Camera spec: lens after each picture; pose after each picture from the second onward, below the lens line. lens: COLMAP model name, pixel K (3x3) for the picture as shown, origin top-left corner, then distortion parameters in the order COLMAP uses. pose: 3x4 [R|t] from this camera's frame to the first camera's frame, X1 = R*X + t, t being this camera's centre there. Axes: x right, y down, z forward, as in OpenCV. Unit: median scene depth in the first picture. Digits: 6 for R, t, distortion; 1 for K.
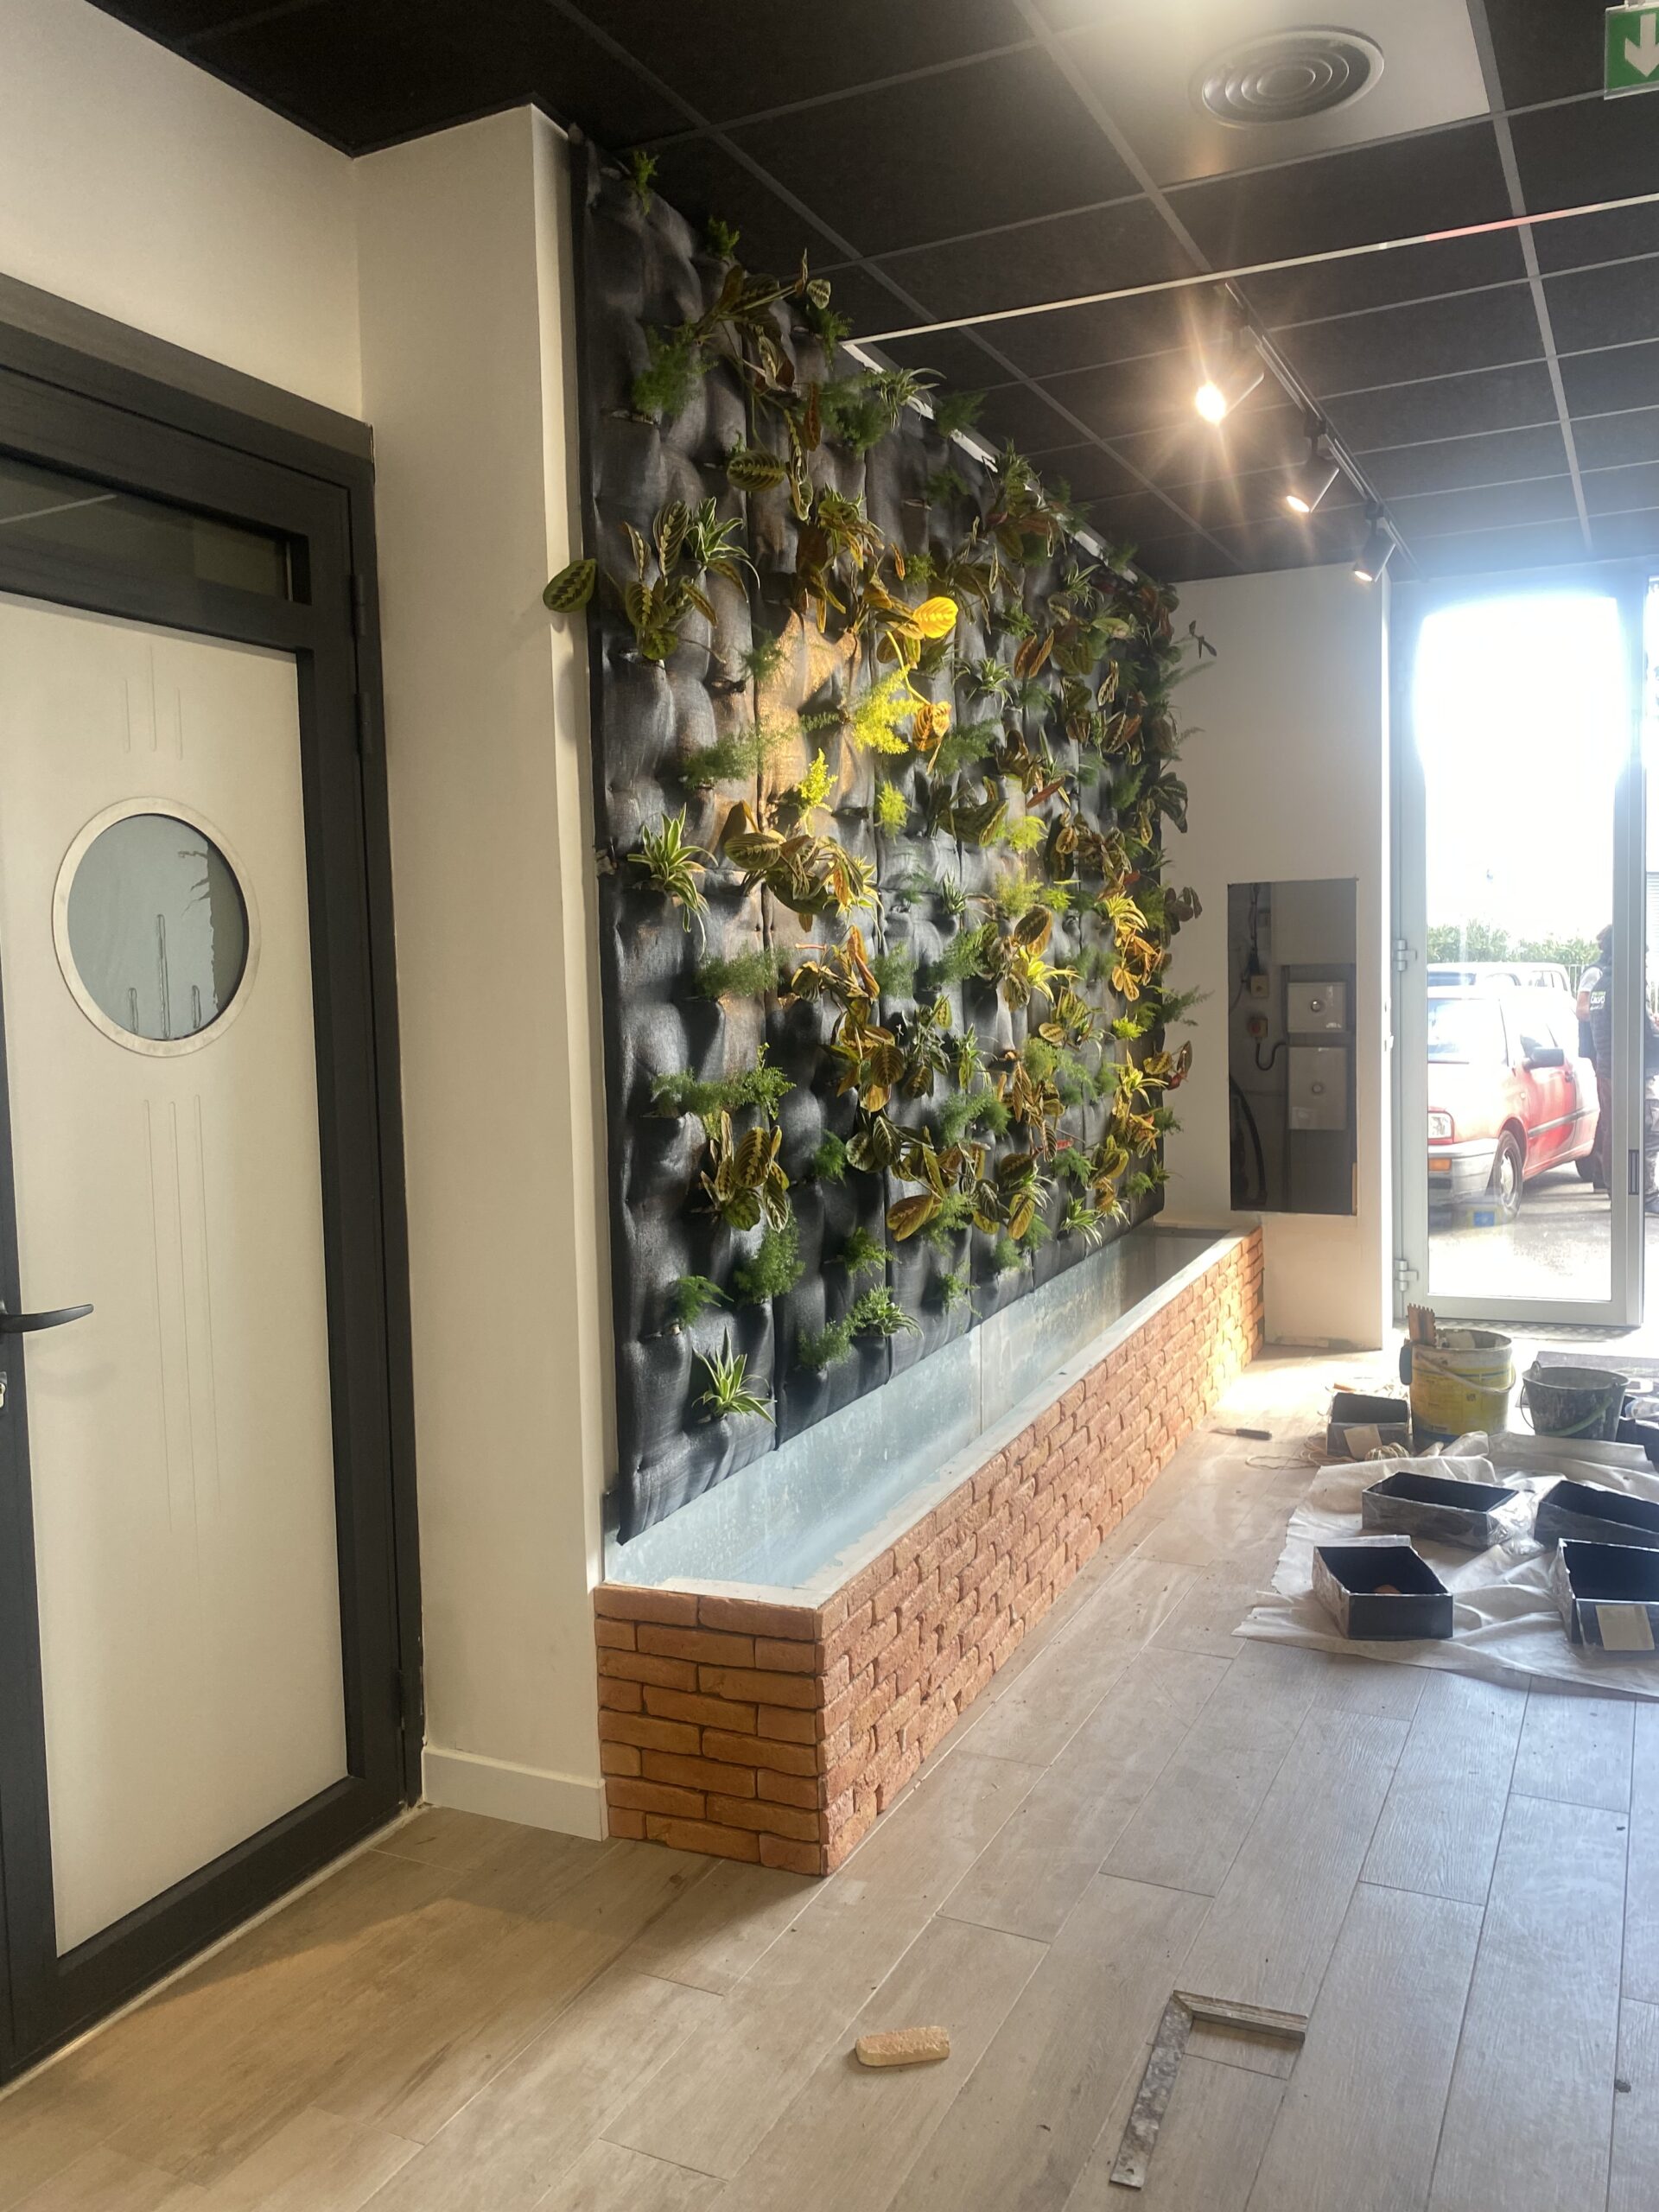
lens RADIAL K [[1685.0, 0, 829.5], [0, 1685.0, 1106.0], [0, 0, 1]] dist [0.001295, 0.000294]
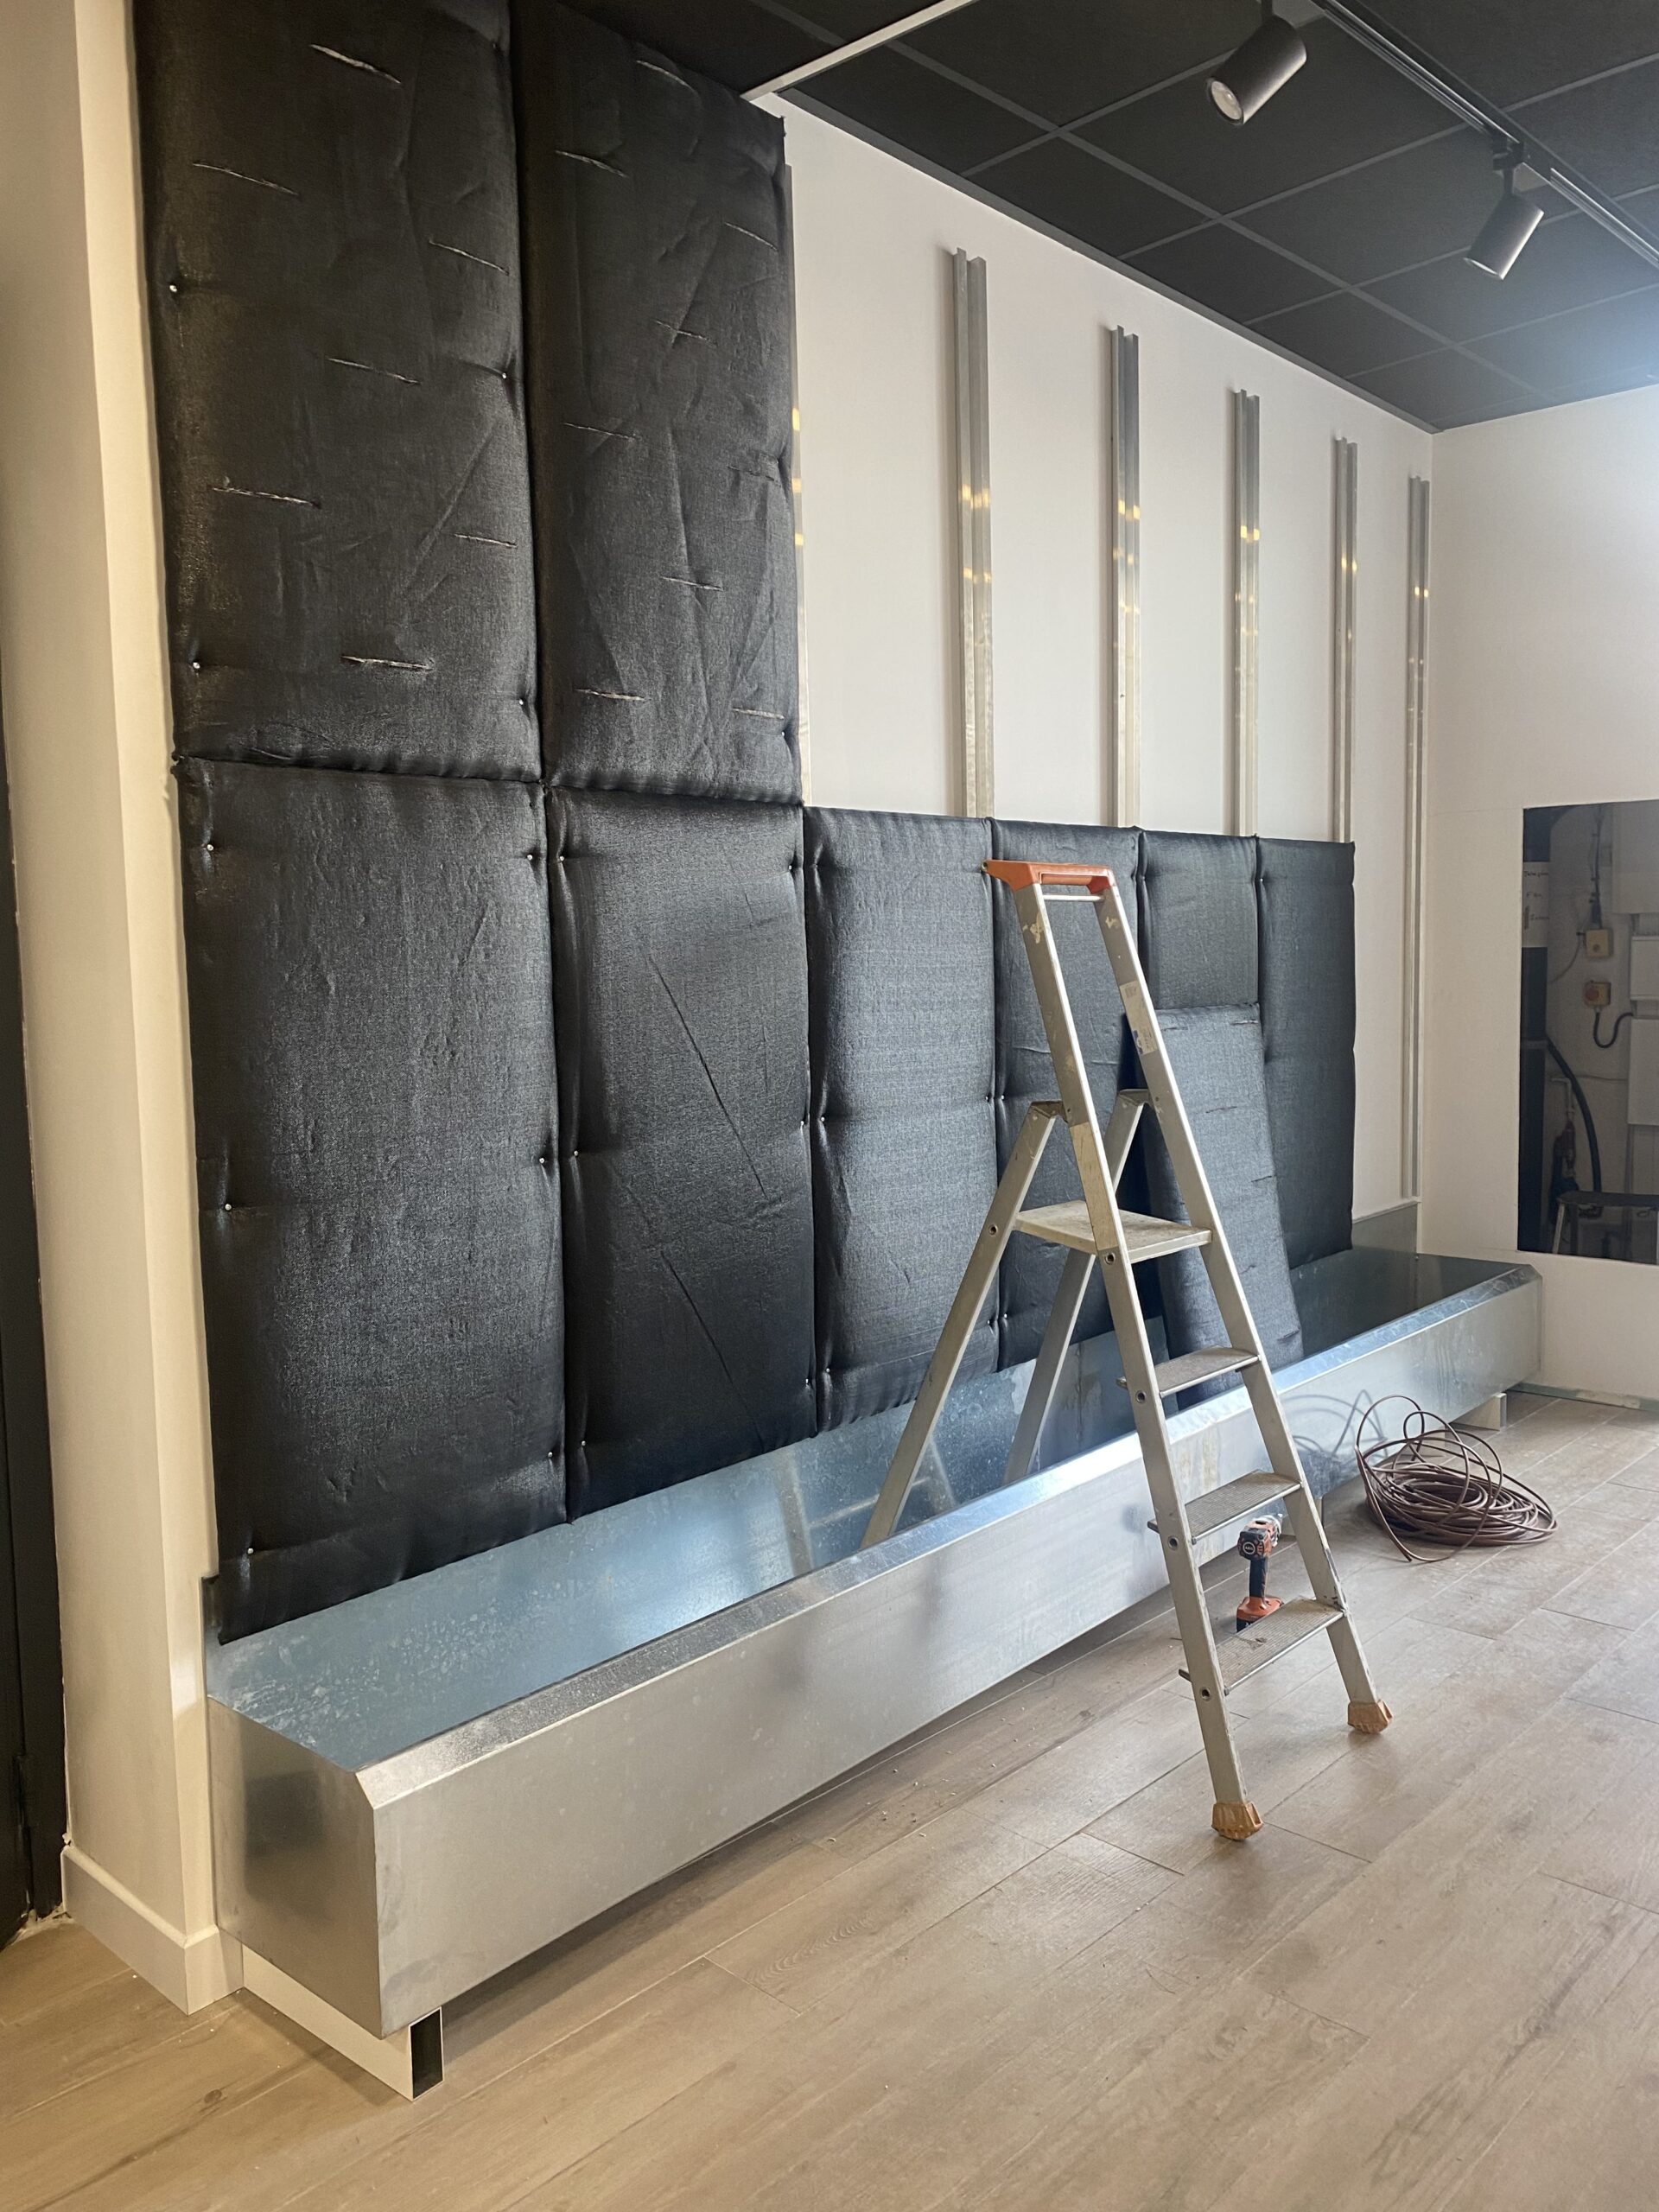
lens RADIAL K [[1670.9, 0, 829.5], [0, 1670.9, 1106.0], [0, 0, 1]] dist [0.012103, -0.013871]
pose [[0.946398, 0.027462, -0.321832, 0.281405], [-0.021370, 0.999520, 0.022447, -0.009069], [0.322294, -0.014367, 0.946531, 0.259830]]
